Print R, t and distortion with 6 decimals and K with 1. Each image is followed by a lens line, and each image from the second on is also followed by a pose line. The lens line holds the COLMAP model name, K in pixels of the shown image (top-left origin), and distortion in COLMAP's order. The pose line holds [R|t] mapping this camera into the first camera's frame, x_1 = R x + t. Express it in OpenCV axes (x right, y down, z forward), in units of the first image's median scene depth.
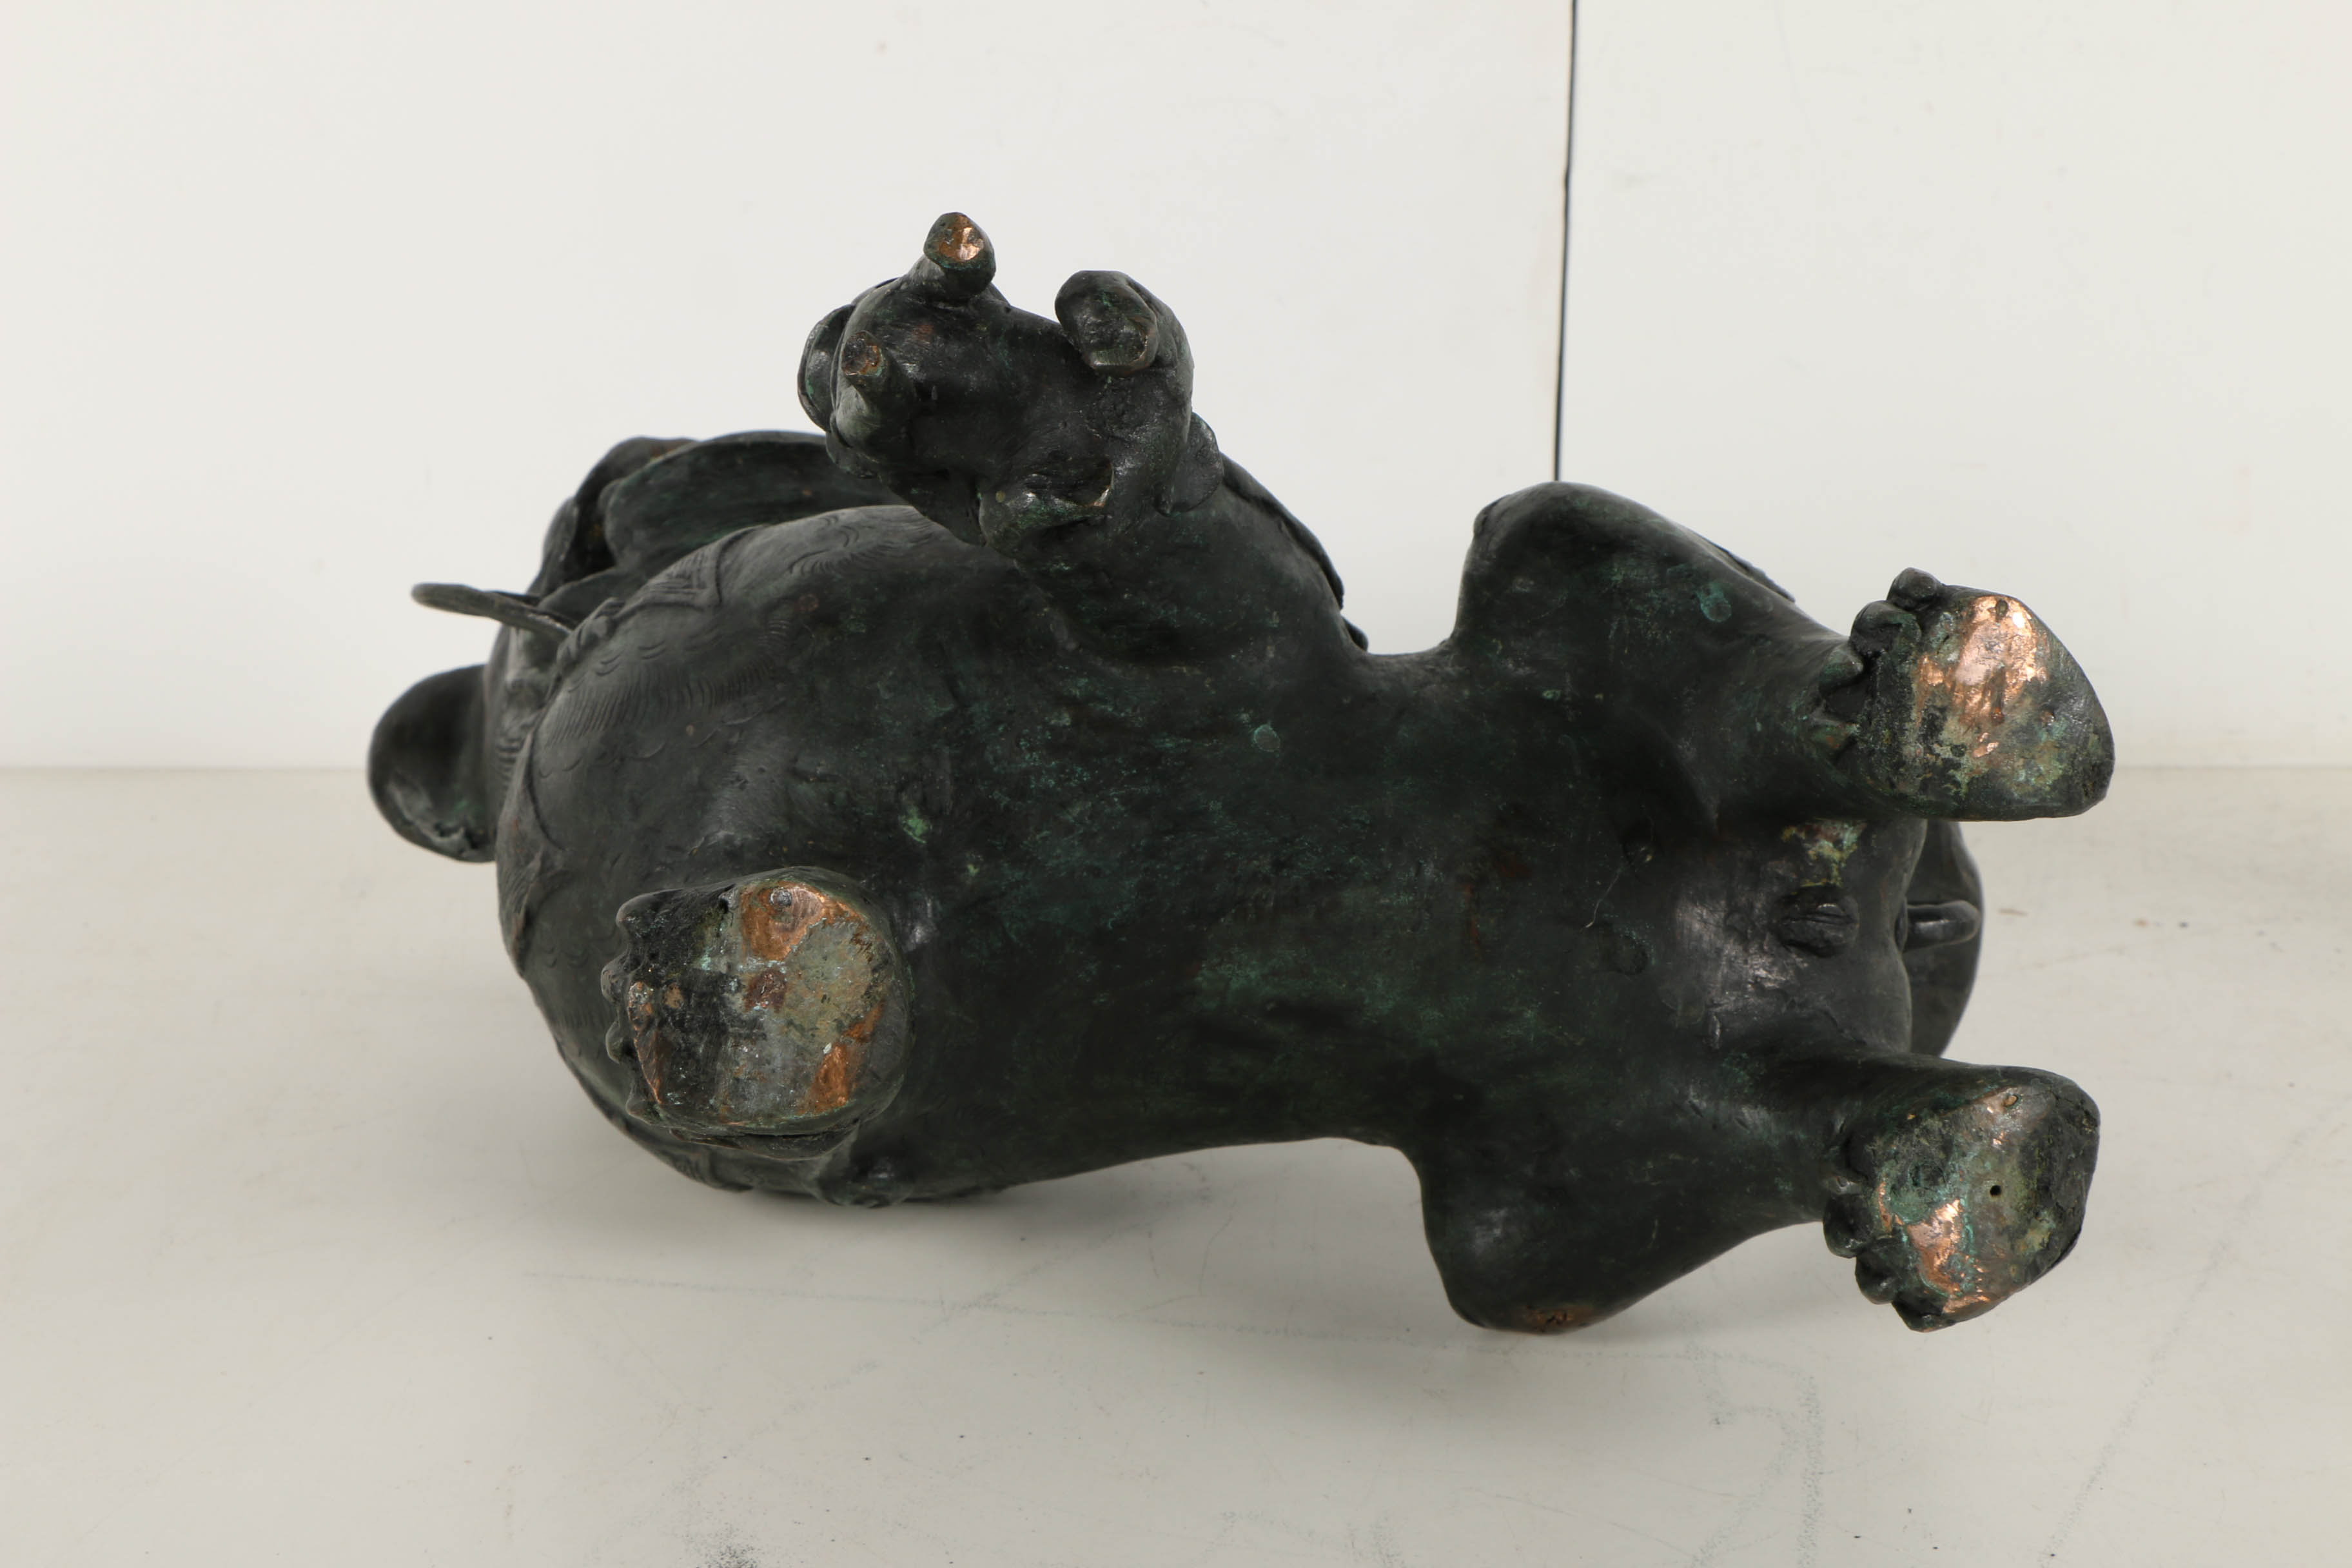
lens RADIAL K [[3784.8, 0, 1165.1], [0, 3784.8, 780.2], [0, 0, 1]] dist [0.167530, 0.000000]
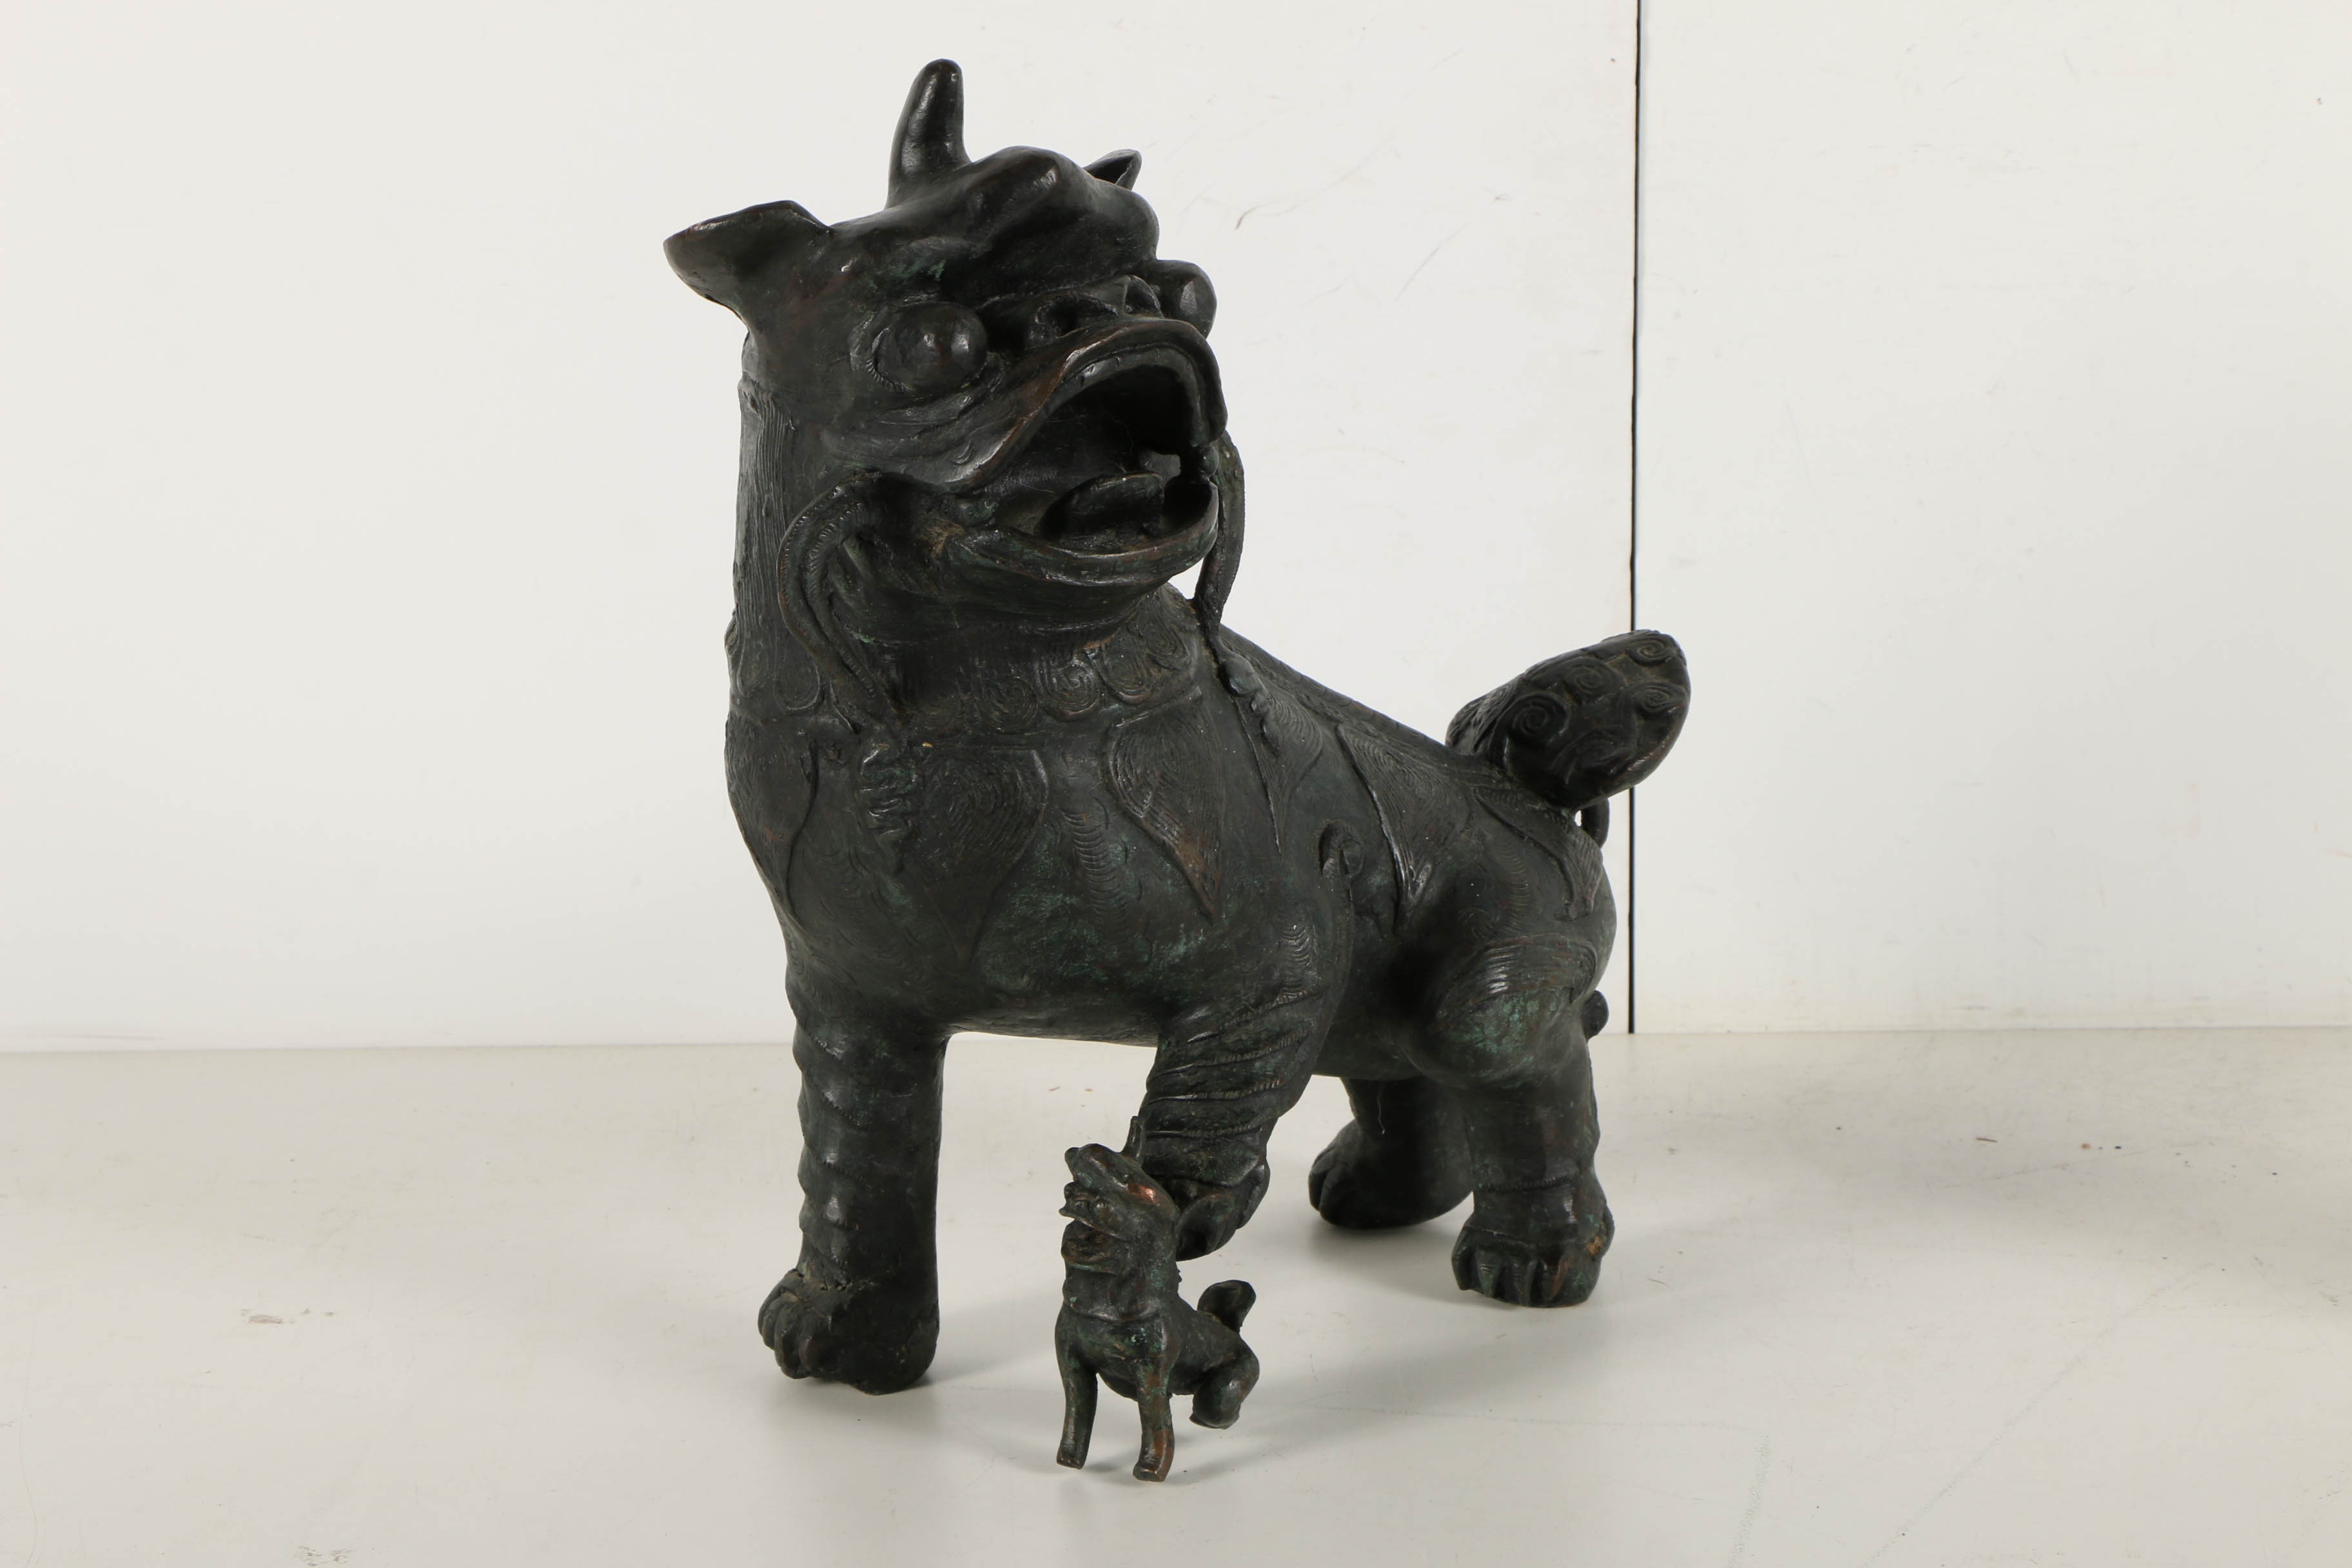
lens RADIAL K [[5111.1, 0, 1163.6], [0, 5111.1, 793.9], [0, 0, 1]] dist [0.263581, 0.000000]
pose [[0.999321, -0.012865, -0.034512, 0.008164], [0.010593, 0.997814, -0.065231, 0.027518], [0.035276, 0.064822, 0.997273, -0.691086]]
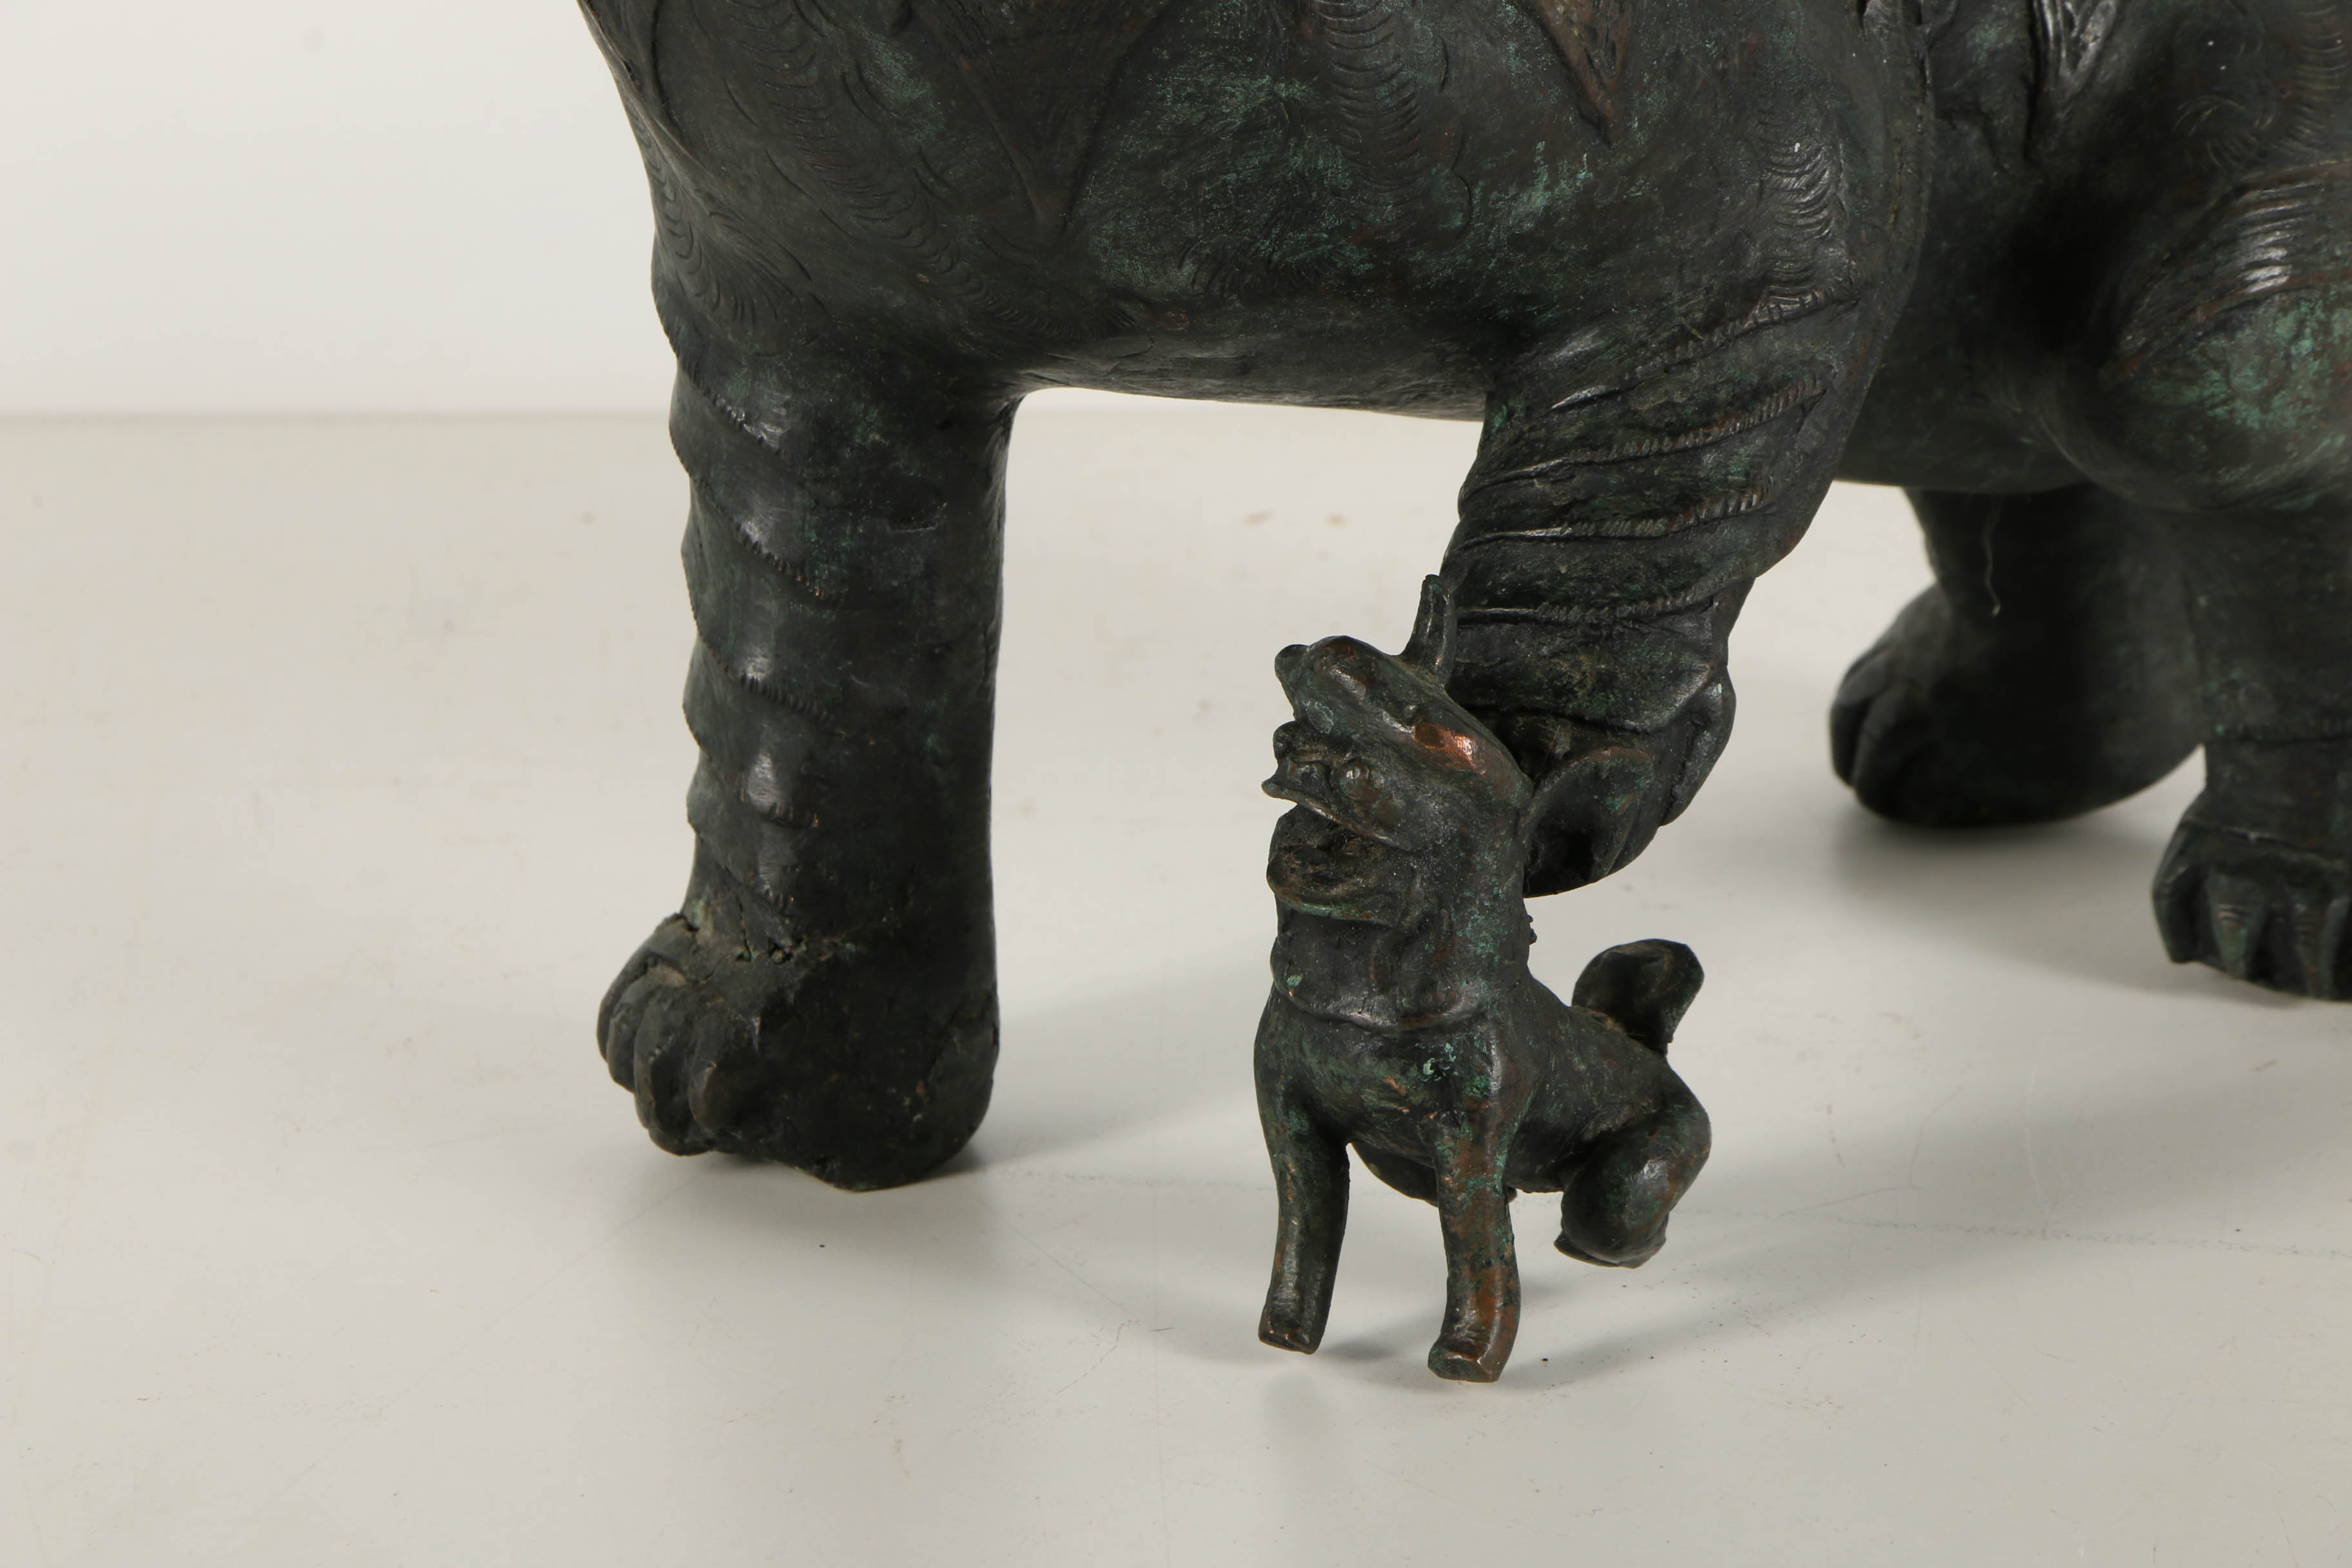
lens RADIAL K [[11995.4, 0, 1074.9], [0, 11995.4, 862.2], [0, 0, 1]] dist [1.357803, 0.000000]
pose [[0.997239, -0.008428, -0.073778, 0.016274], [0.009980, 0.999736, 0.020690, 0.028364], [0.073584, -0.021369, 0.997060, -0.768498]]
